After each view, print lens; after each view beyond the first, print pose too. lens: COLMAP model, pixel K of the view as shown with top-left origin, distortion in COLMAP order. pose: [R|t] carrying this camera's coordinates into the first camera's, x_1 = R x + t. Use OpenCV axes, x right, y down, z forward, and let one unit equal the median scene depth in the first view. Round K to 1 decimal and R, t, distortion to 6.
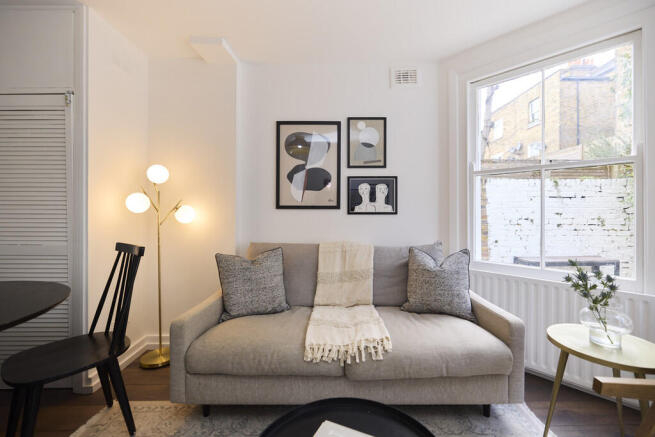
lens RADIAL K [[285.6, 0, 329.0], [0, 285.6, 210.1], [0, 0, 1]] dist [0.001670, 0.000281]
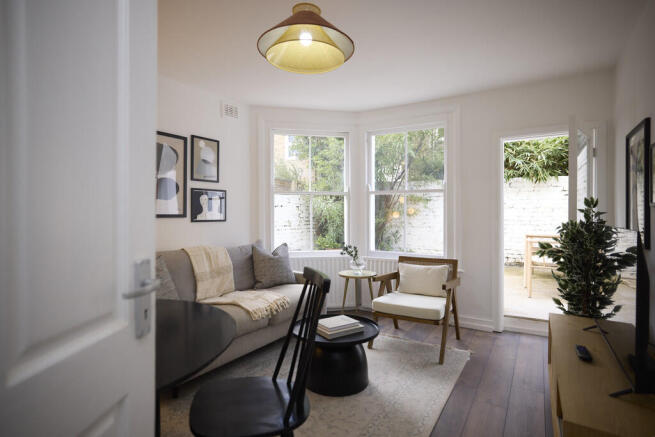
lens RADIAL K [[354.7, 0, 327.5], [0, 354.7, 218.5], [0, 0, 1]] dist [-0.001955, 0.012615]
pose [[0.518179, -0.011681, 0.855193, -0.843313], [-0.002380, 0.999883, 0.015099, -0.021870], [-0.855269, -0.009859, 0.518090, -0.166166]]
